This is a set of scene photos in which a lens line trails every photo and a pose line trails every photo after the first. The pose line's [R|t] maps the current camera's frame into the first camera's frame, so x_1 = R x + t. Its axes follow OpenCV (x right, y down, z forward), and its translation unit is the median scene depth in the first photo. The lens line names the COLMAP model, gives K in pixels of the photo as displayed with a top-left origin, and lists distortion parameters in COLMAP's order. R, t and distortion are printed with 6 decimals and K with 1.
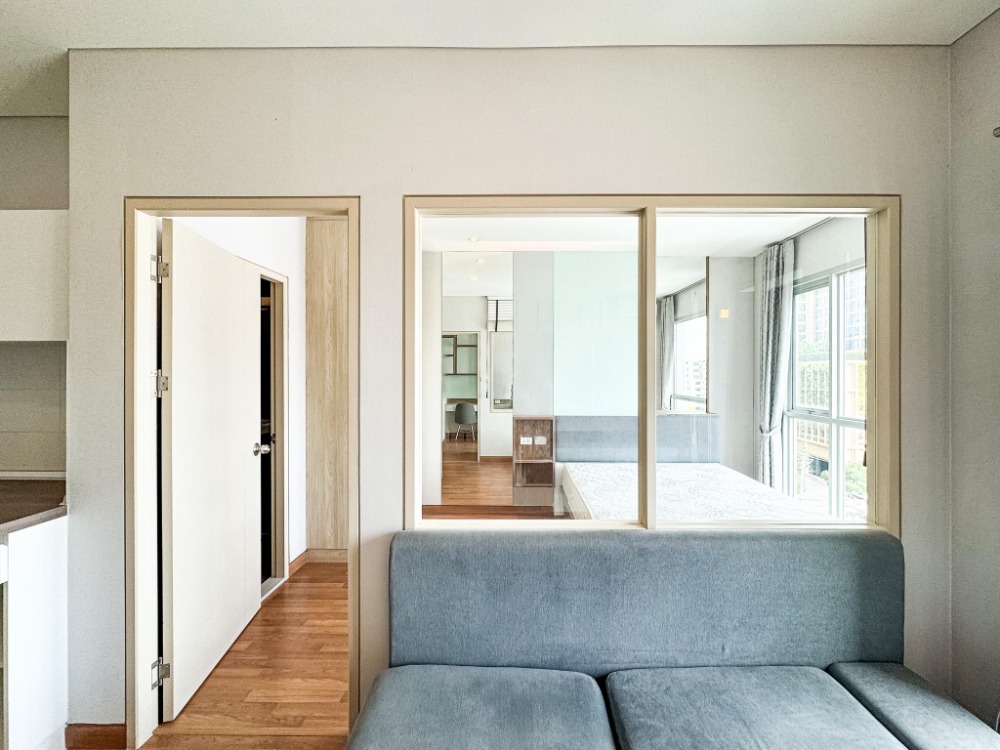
lens RADIAL K [[412.6, 0, 521.7], [0, 412.6, 373.7], [0, 0, 1]] dist [0.001300, -0.000372]
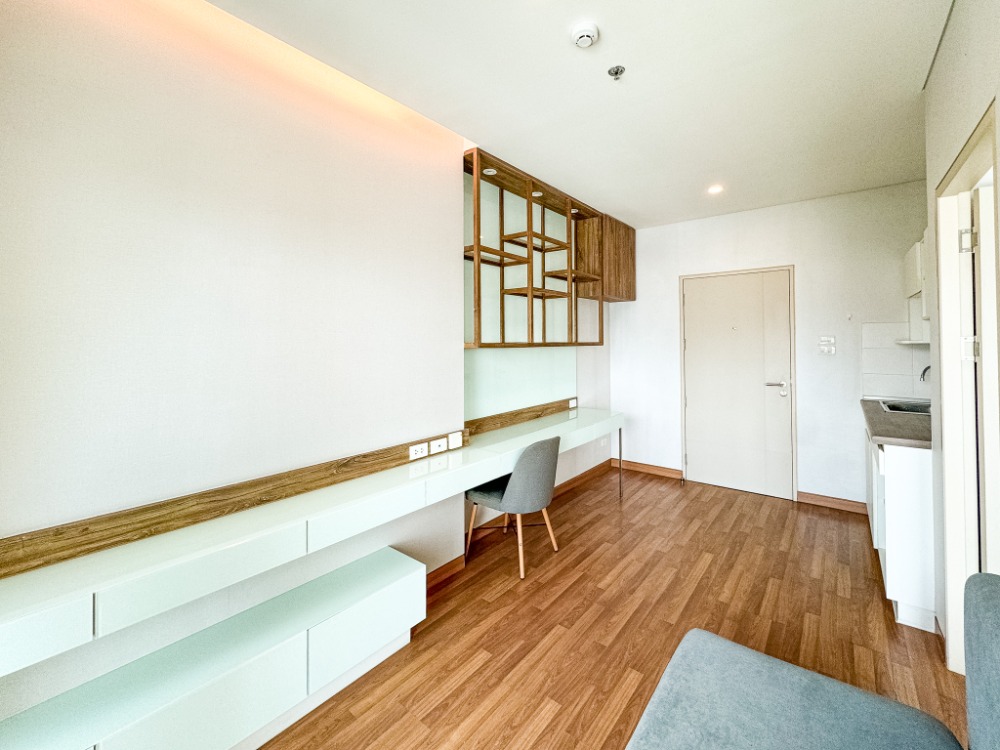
lens RADIAL K [[410.2, 0, 523.6], [0, 410.2, 336.8], [0, 0, 1]] dist [0.001304, 0.000273]
pose [[-0.614716, -0.003549, -0.788740, 0.302169], [0.004689, 0.999956, -0.008154, -0.001752], [0.788734, -0.008711, -0.614672, 0.347510]]
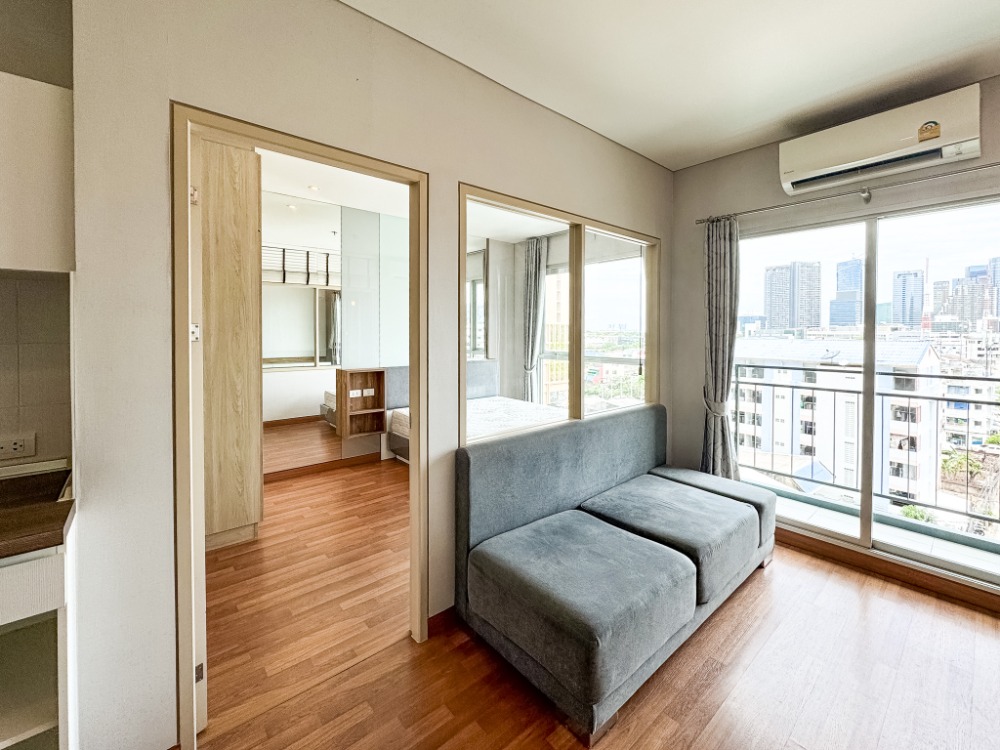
lens RADIAL K [[415.1, 0, 506.2], [0, 415.1, 338.3], [0, 0, 1]] dist [0.000738, -0.000044]
pose [[0.751116, -0.010810, 0.660082, -0.439661], [0.000537, 0.999876, 0.015764, 0.010779], [-0.660170, -0.011486, 0.751028, -0.020397]]
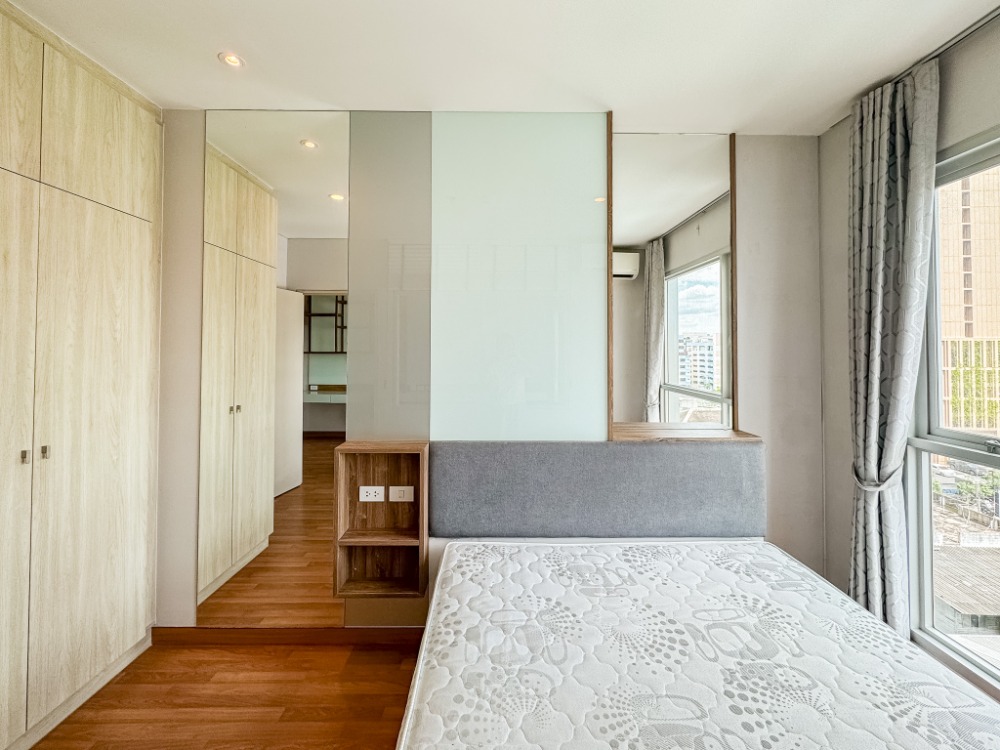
lens RADIAL K [[411.6, 0, 510.8], [0, 411.6, 339.5], [0, 0, 1]] dist [-0.001928, -0.000055]
pose [[0.999950, 0.001819, 0.009873, 0.193894], [-0.001551, 0.999631, -0.027109, -0.007744], [-0.009919, 0.027093, 0.999584, 0.577824]]
